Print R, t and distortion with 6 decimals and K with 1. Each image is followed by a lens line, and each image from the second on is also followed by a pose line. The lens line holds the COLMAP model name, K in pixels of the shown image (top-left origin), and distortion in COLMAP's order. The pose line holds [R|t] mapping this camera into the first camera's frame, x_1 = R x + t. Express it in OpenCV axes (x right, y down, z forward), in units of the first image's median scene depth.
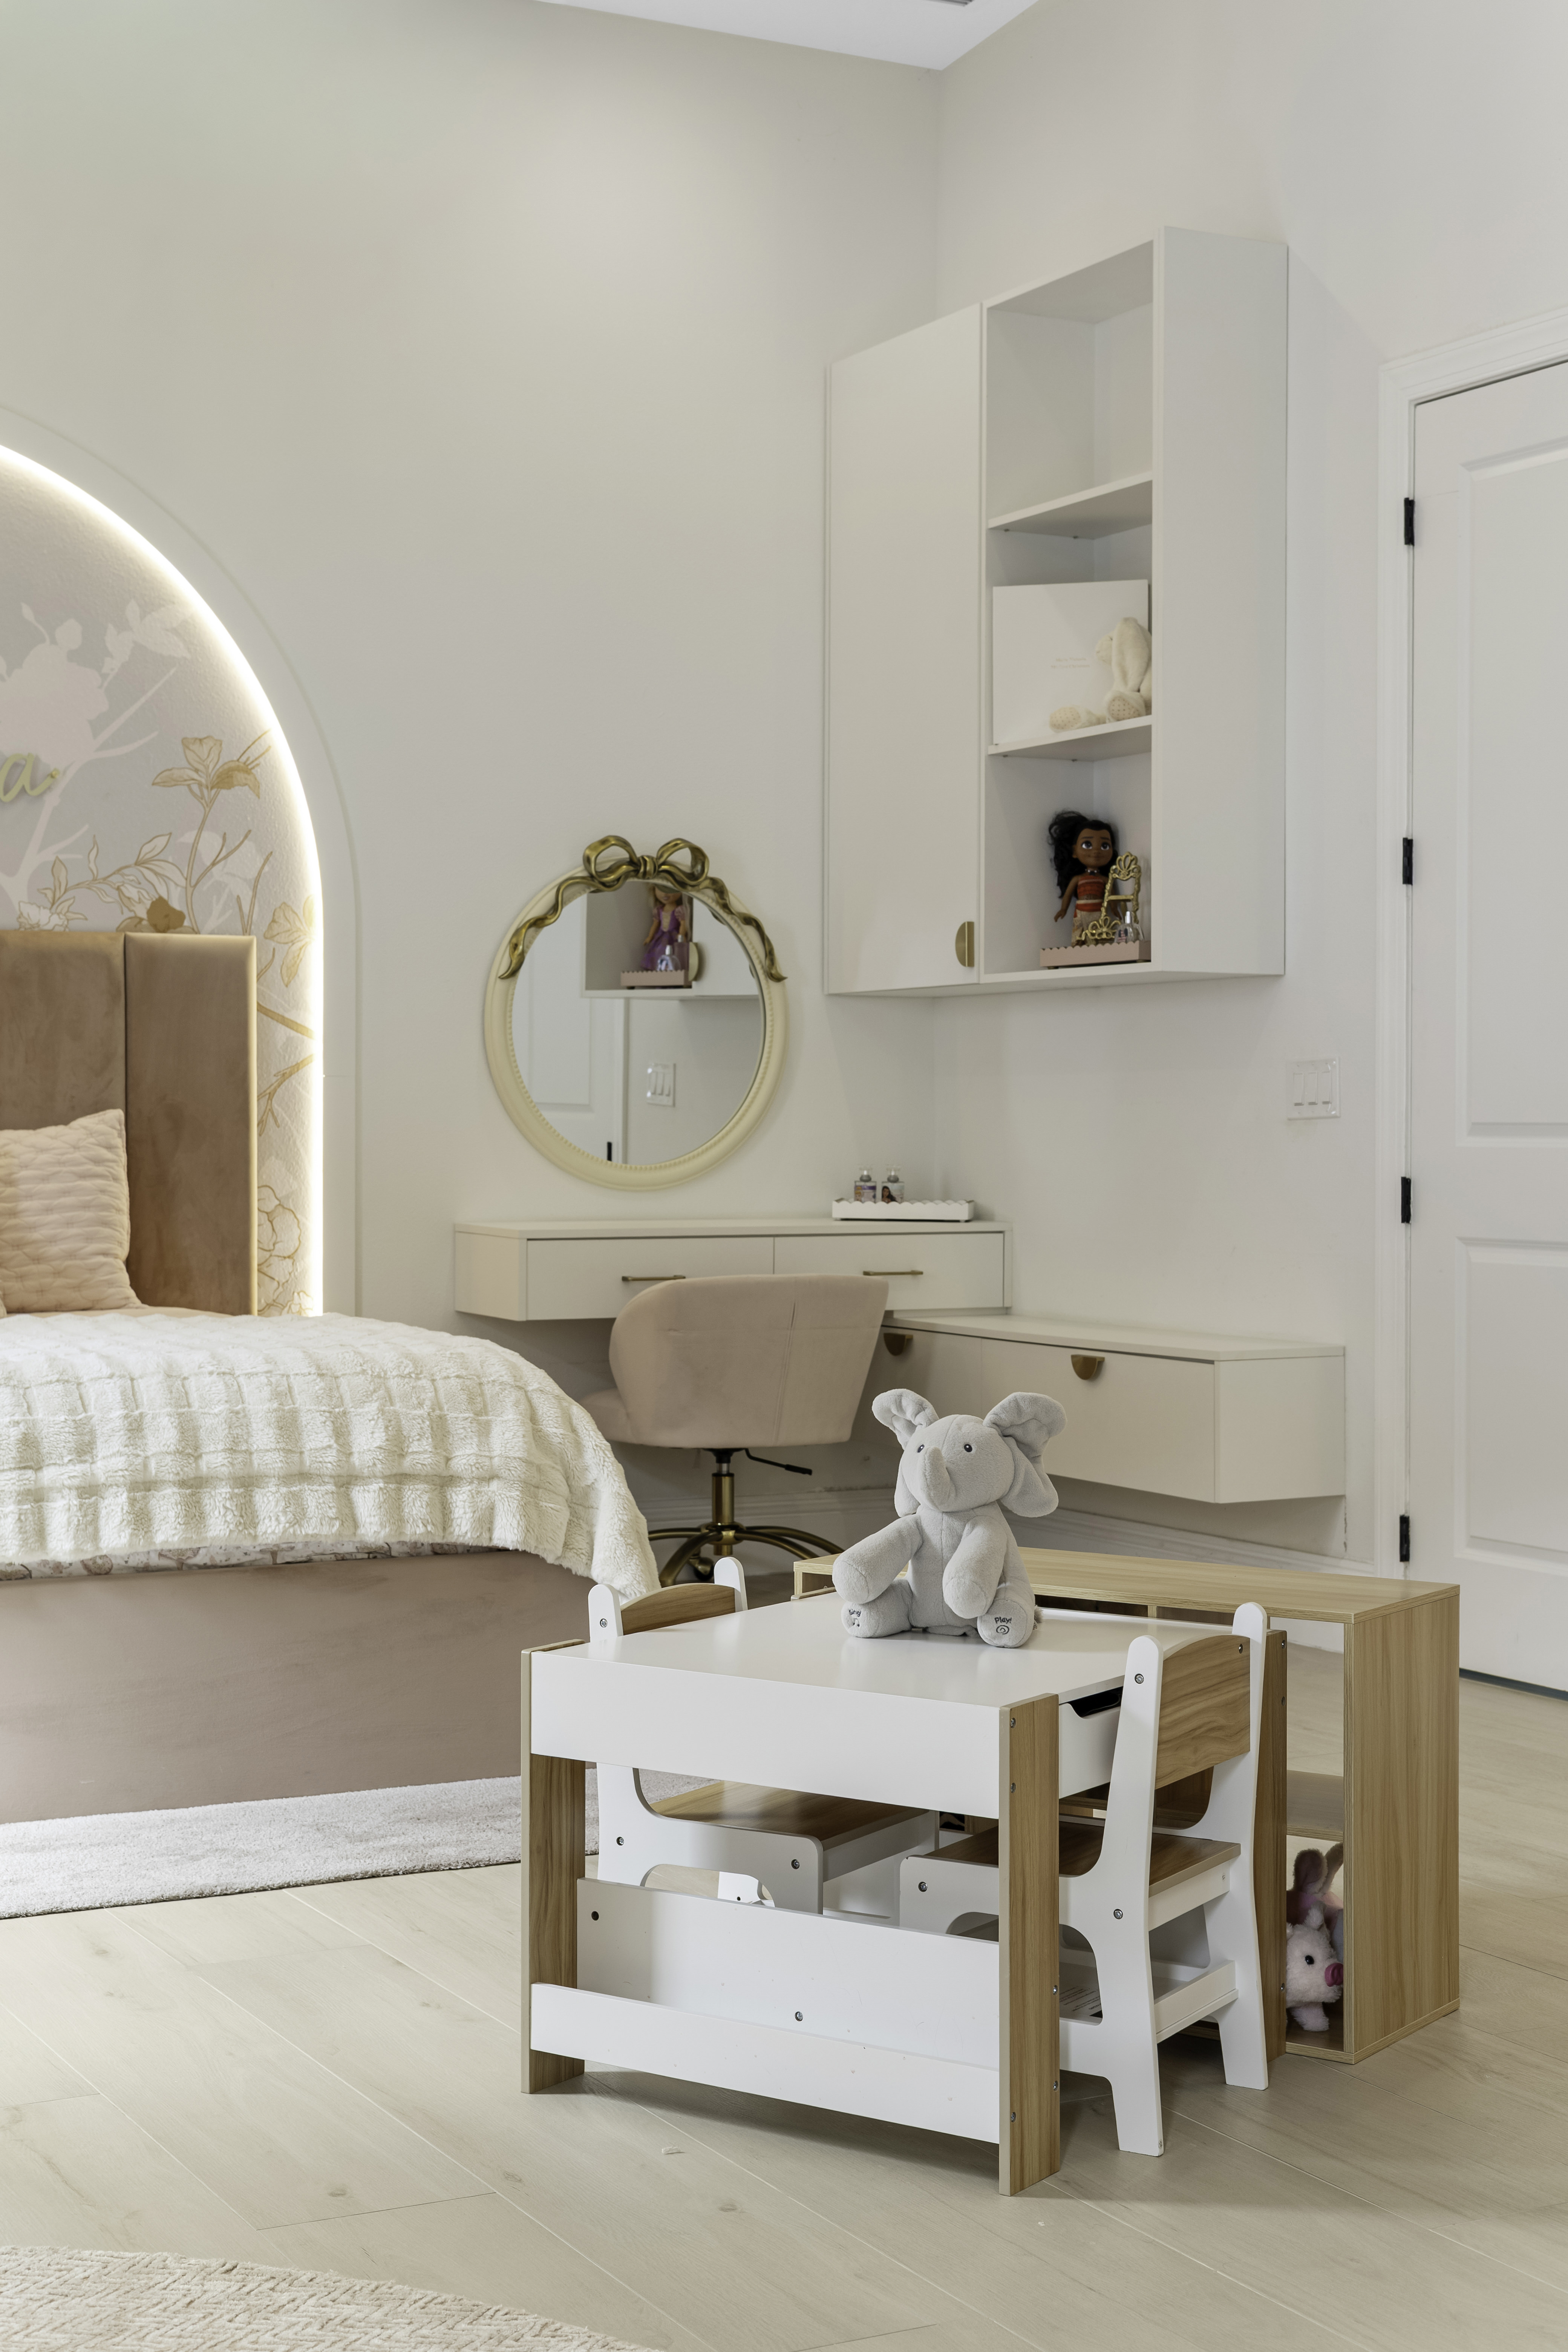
lens RADIAL K [[3292.5, 0, 784.0], [0, 3292.5, 1176.0], [0, 0, 1]] dist [-0.014702, 0.000252]
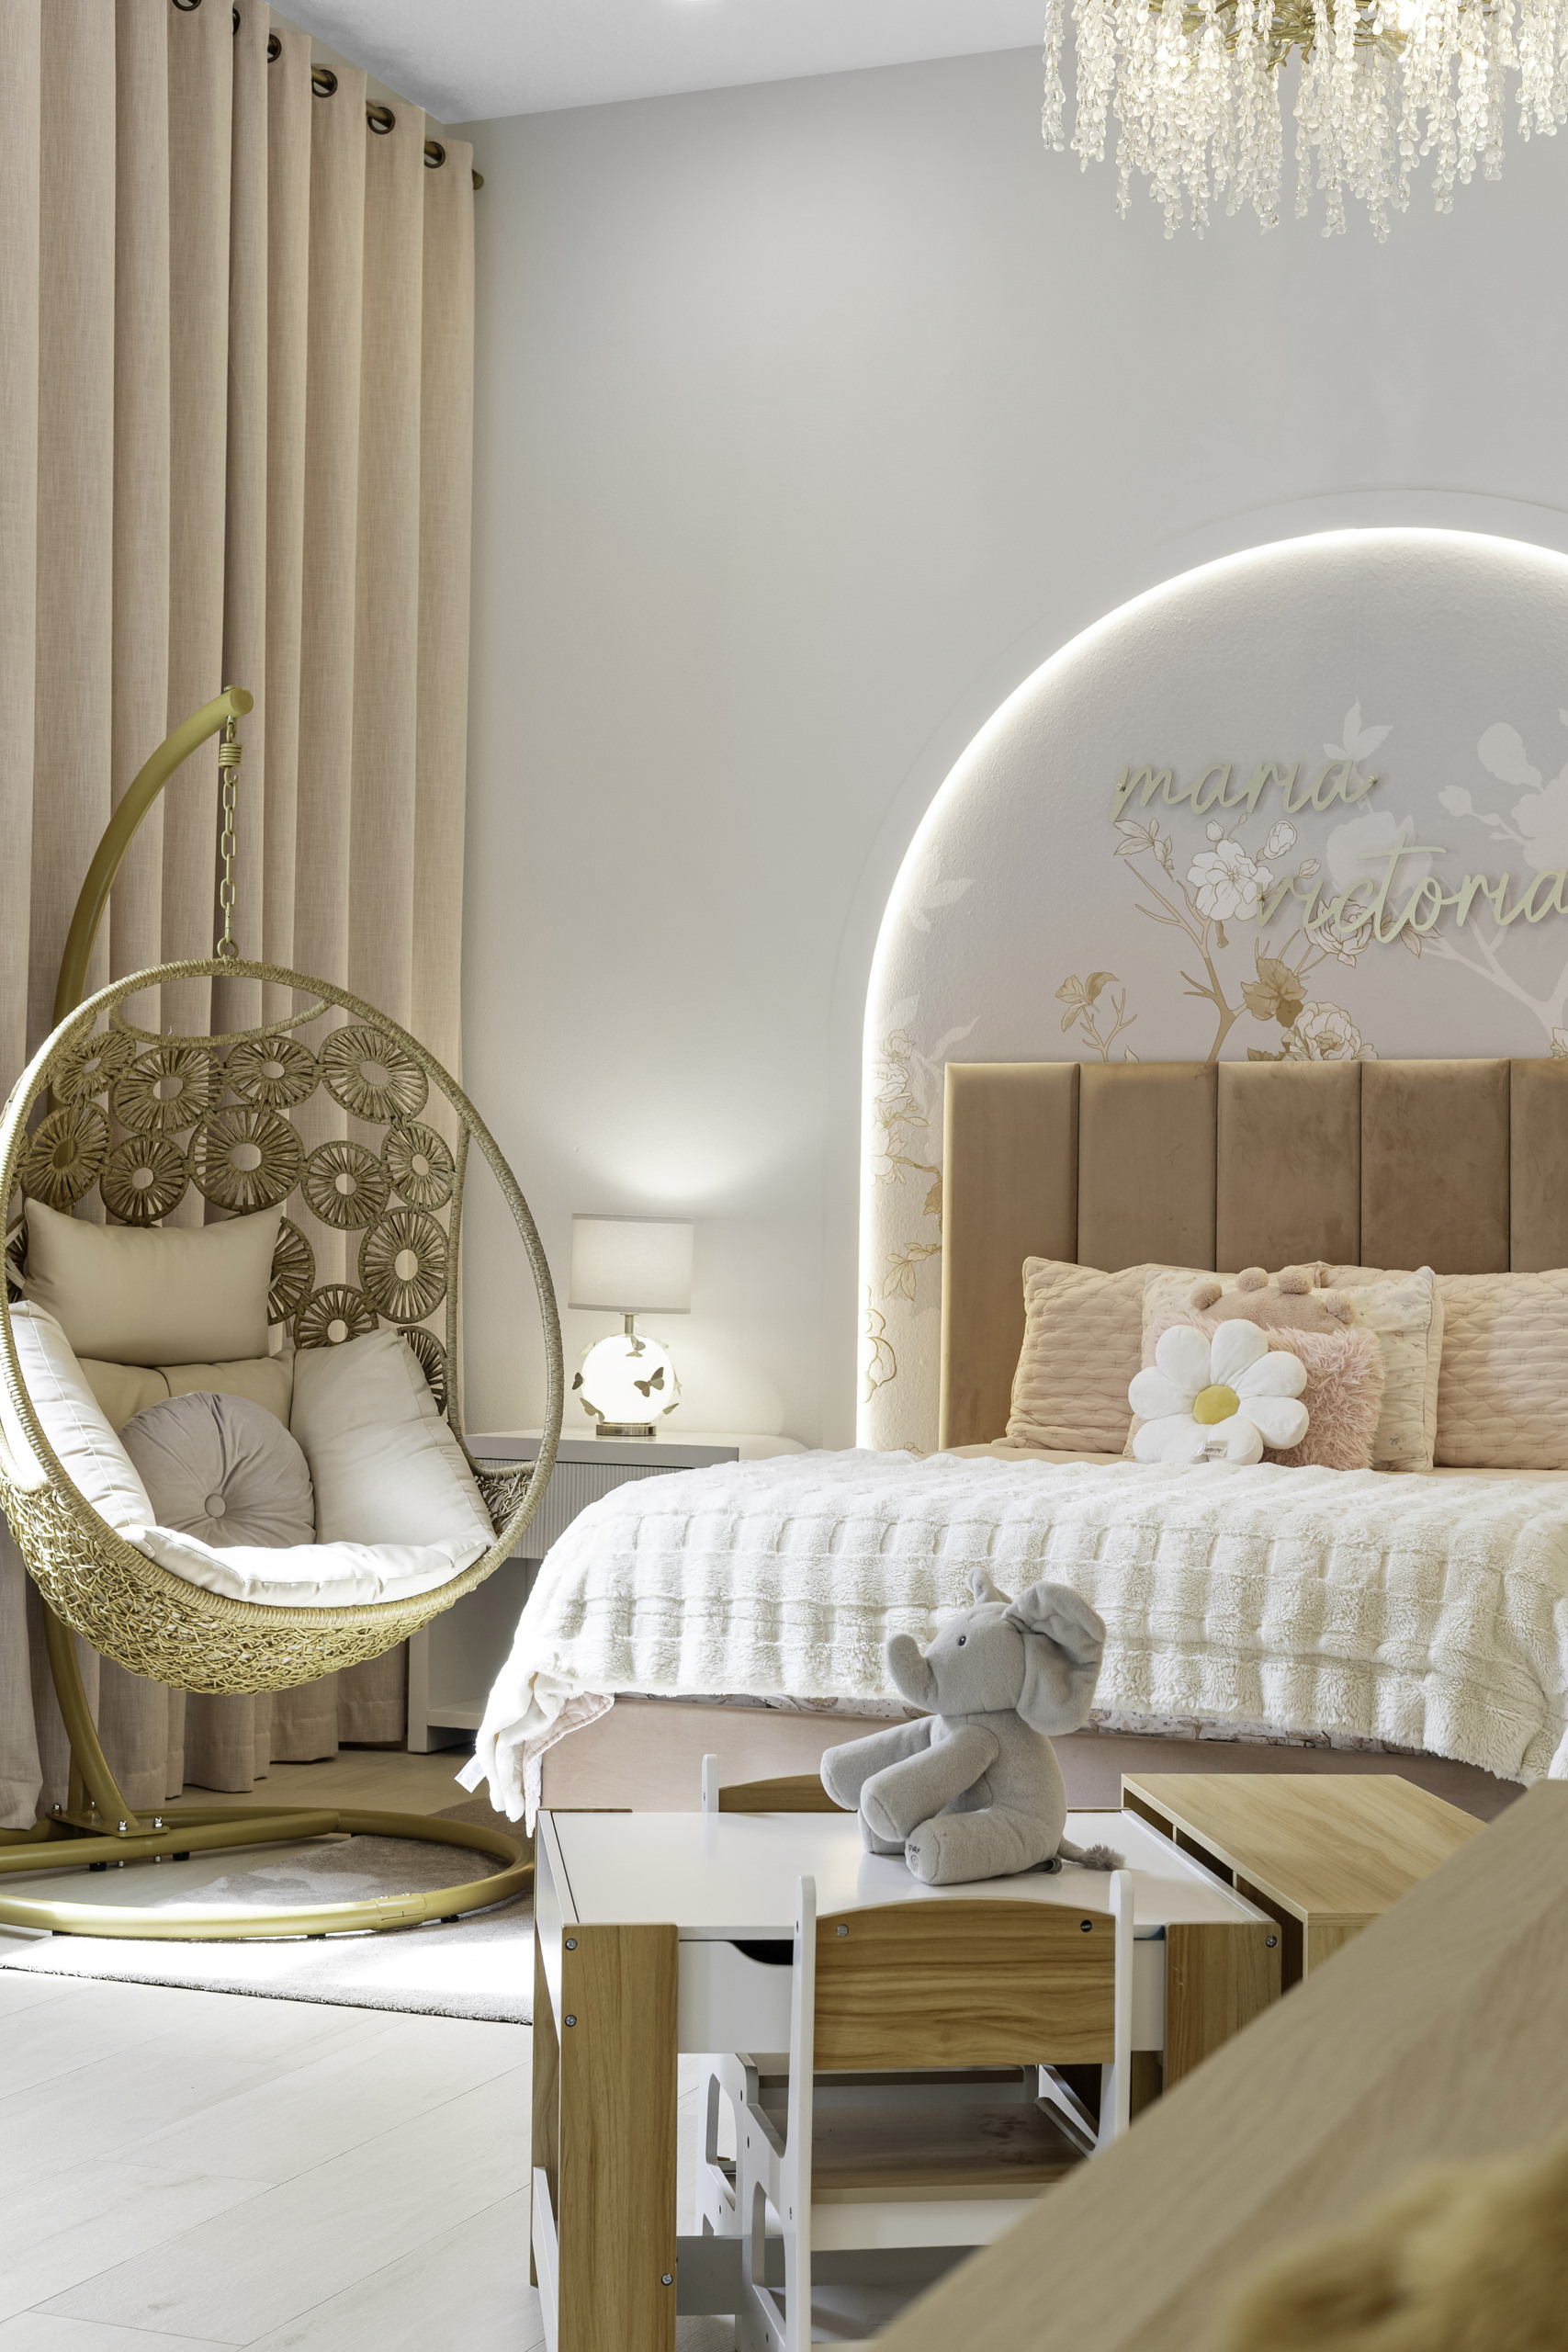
lens RADIAL K [[3421.5, 0, 784.0], [0, 3421.5, 1176.0], [0, 0, 1]] dist [0.008814, 0.004866]
pose [[0.637742, -0.011840, -0.770159, 0.385958], [-0.024111, 0.999085, -0.035325, -0.002092], [0.769873, 0.041097, 0.636873, 0.223238]]
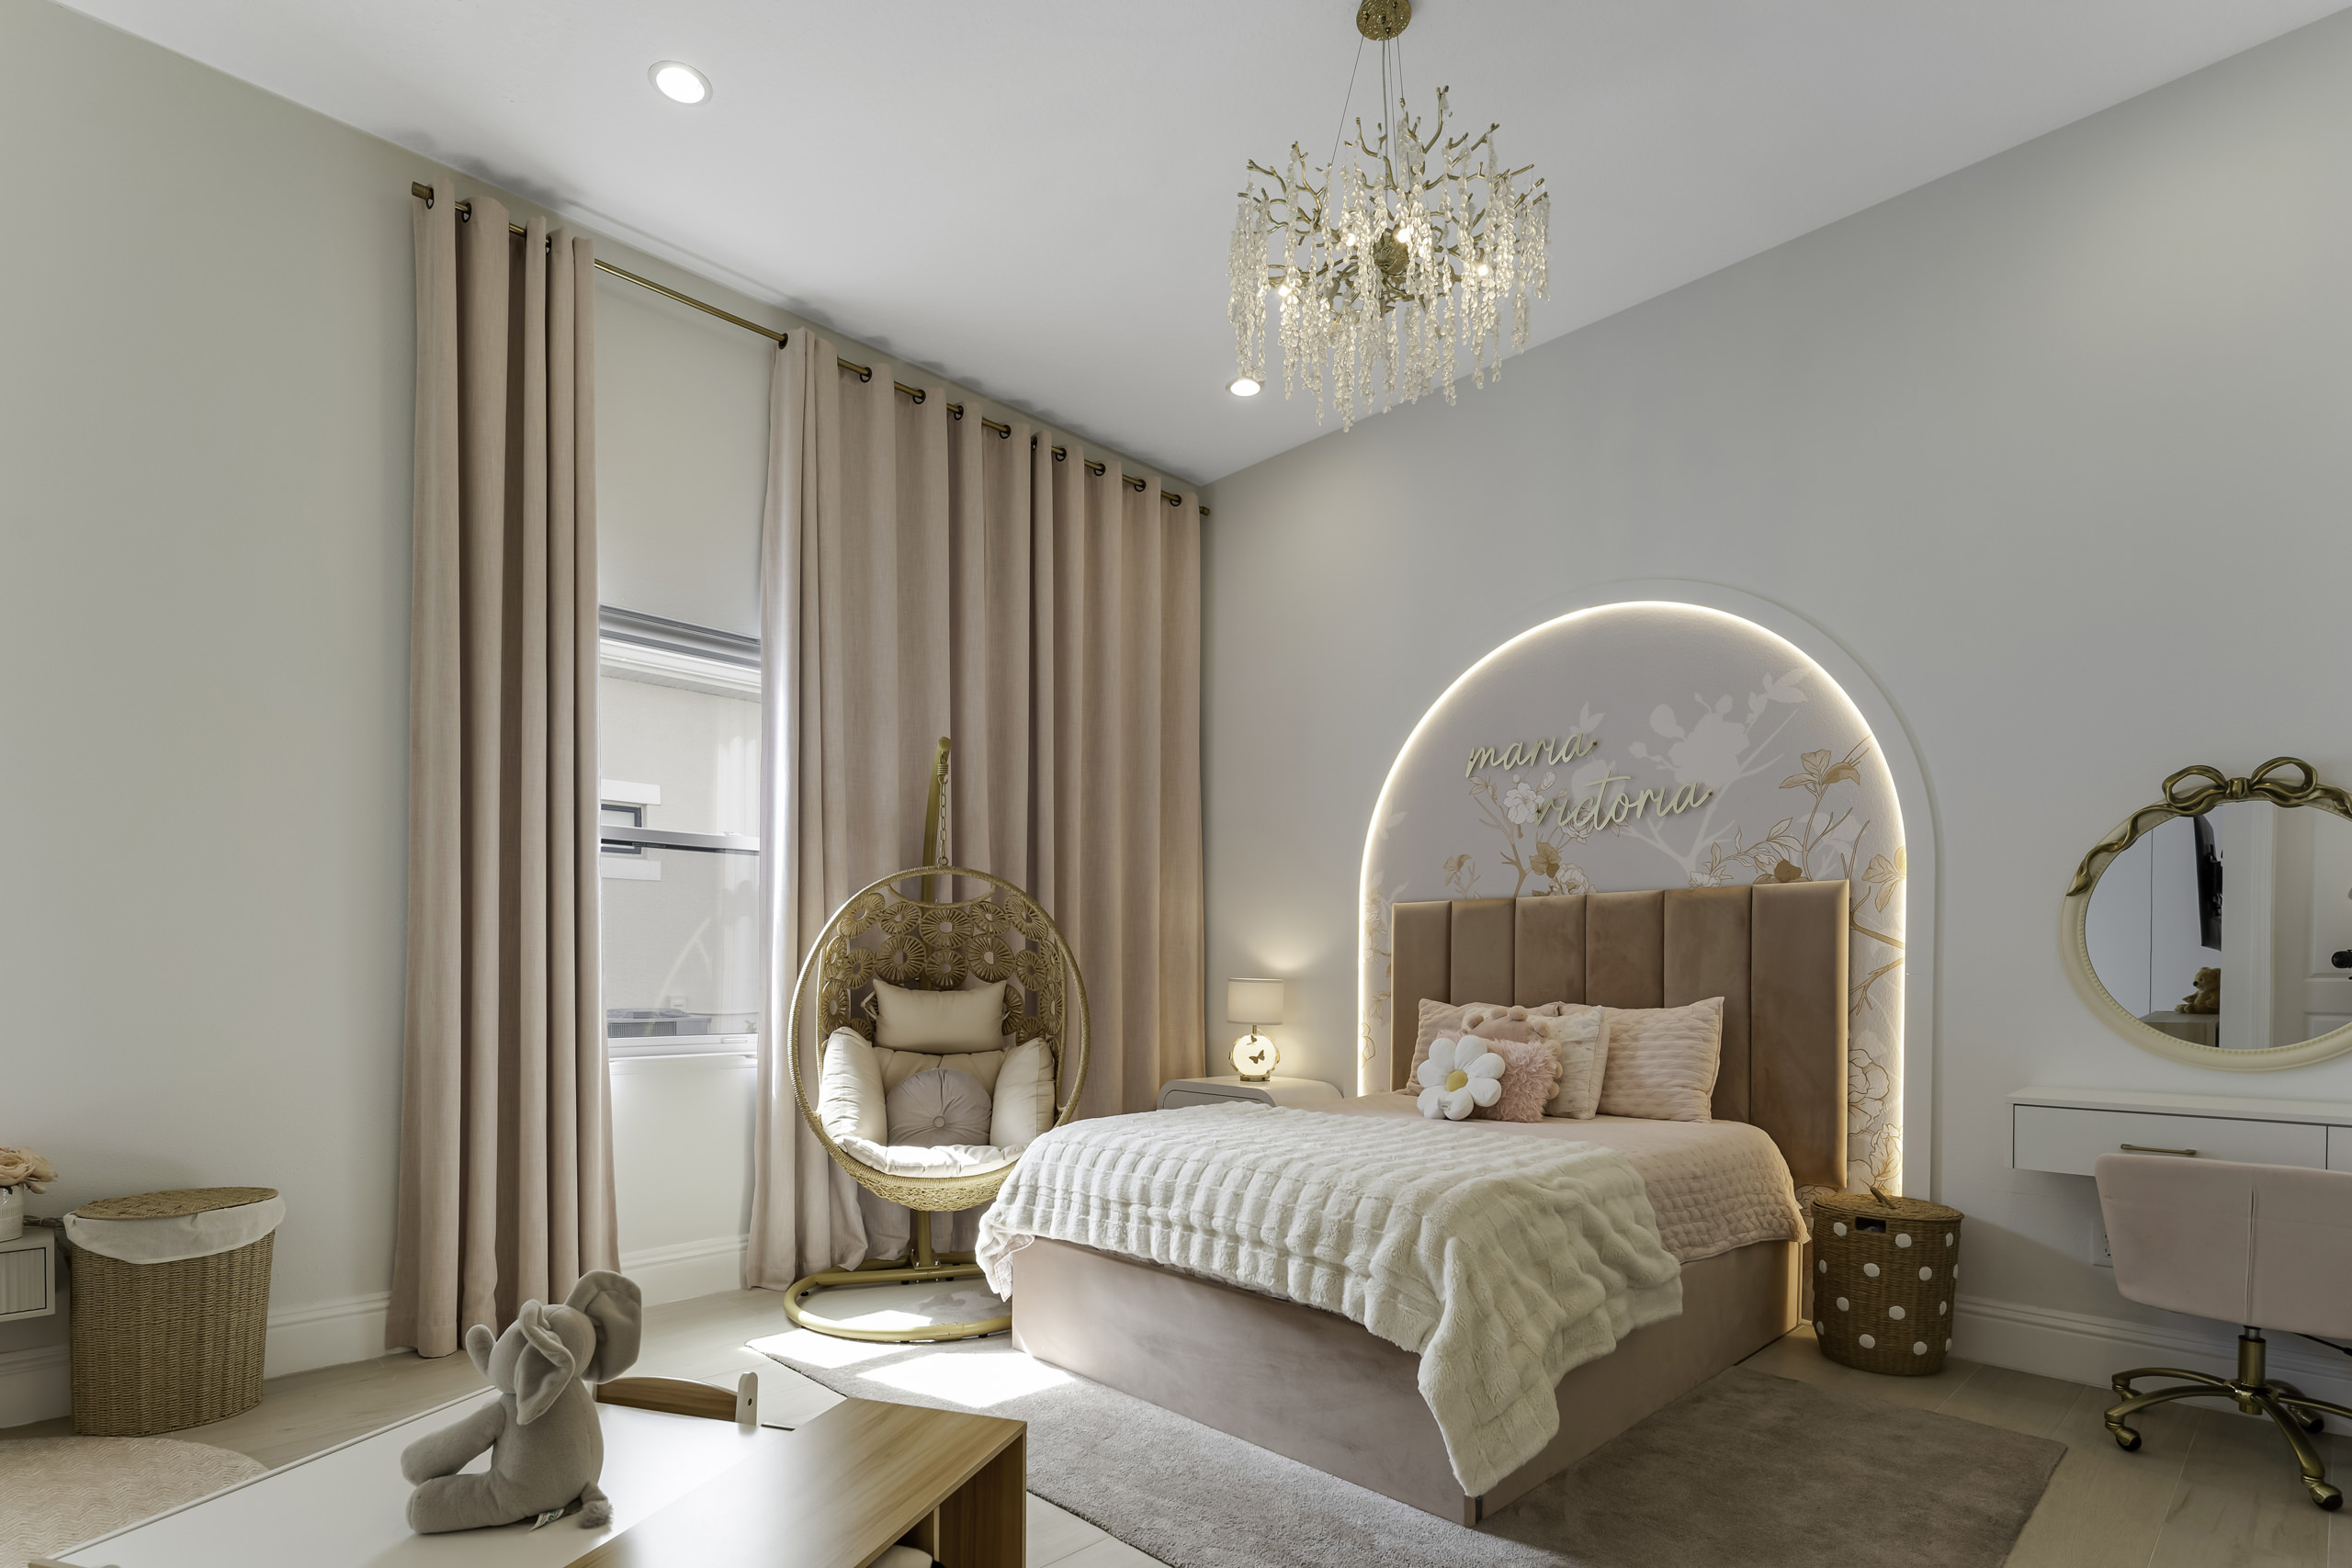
lens RADIAL K [[1164.3, 0, 1198.4], [0, 1164.3, 994.7], [0, 0, 1]] dist [-0.001111, -0.000434]
pose [[0.278309, 0.013513, -0.960397, 0.276192], [-0.016733, 0.999817, 0.009219, -0.022650], [0.960346, 0.013505, 0.278484, 0.613150]]
